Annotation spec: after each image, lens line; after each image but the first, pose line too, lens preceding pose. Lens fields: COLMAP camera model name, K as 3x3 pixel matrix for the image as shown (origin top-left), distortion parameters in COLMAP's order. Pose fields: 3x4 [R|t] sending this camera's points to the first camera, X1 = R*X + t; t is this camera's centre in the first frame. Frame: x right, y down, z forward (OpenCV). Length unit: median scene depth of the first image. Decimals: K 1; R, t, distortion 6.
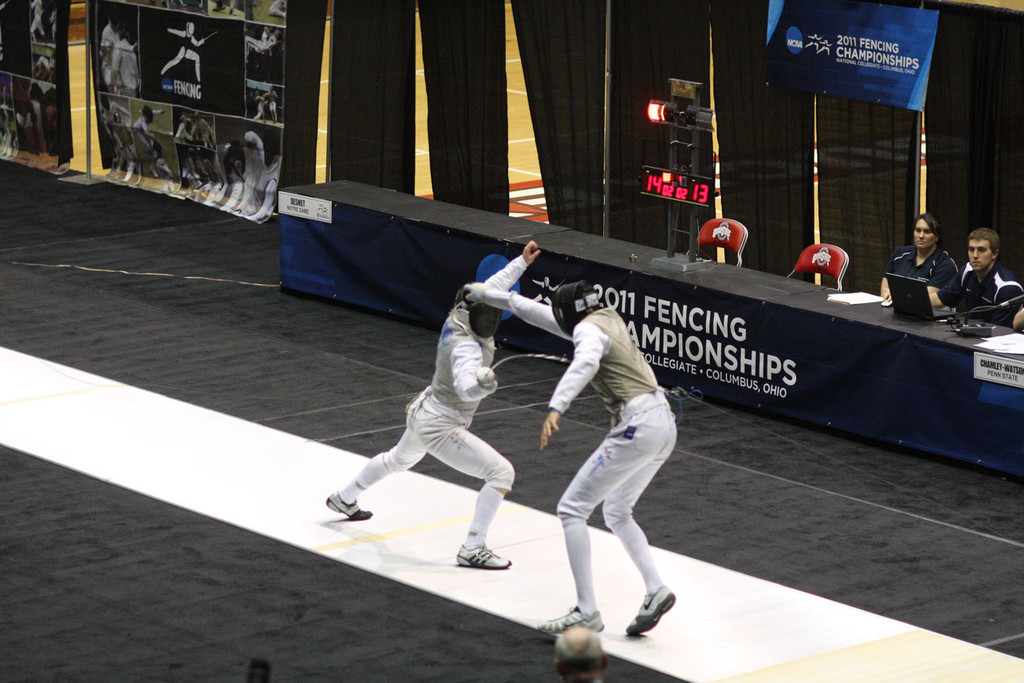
lens RADIAL K [[3799.3, 0, 497.3], [0, 3799.3, 282.8], [0, 0, 1]] dist [-0.093165, 0.000000]
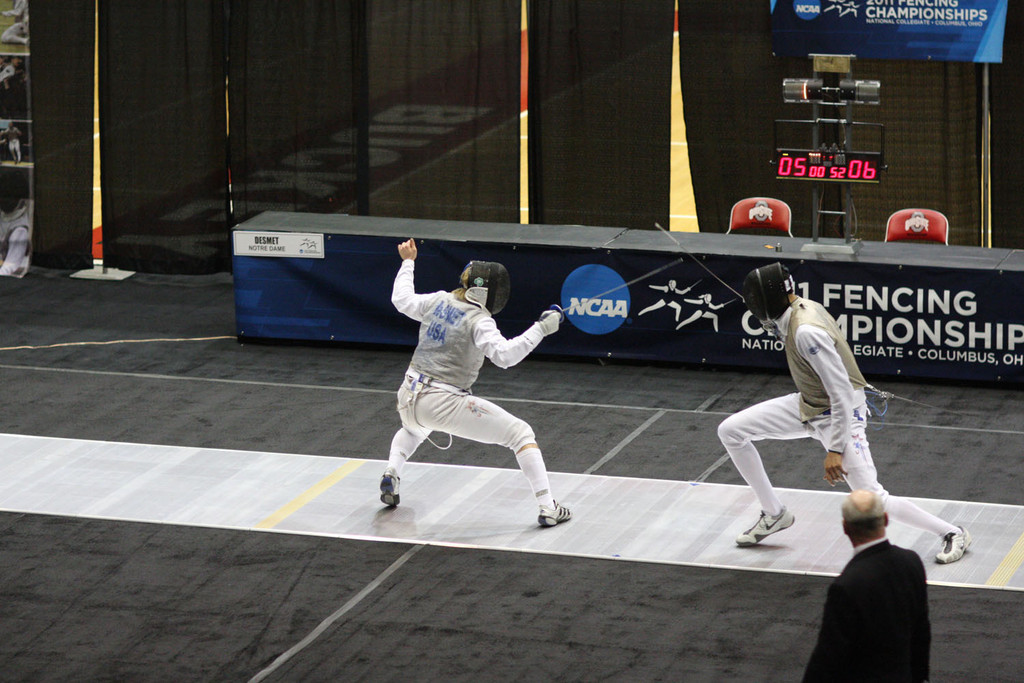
lens RADIAL K [[3799.3, 0, 511.2], [0, 3799.3, 340.3], [0, 0, 1]] dist [-0.093165, 0.000000]
pose [[0.856411, -0.137231, 0.497723, -0.505925], [0.124257, 0.990477, 0.059289, -0.048926], [-0.501120, 0.011070, 0.865307, 0.219230]]
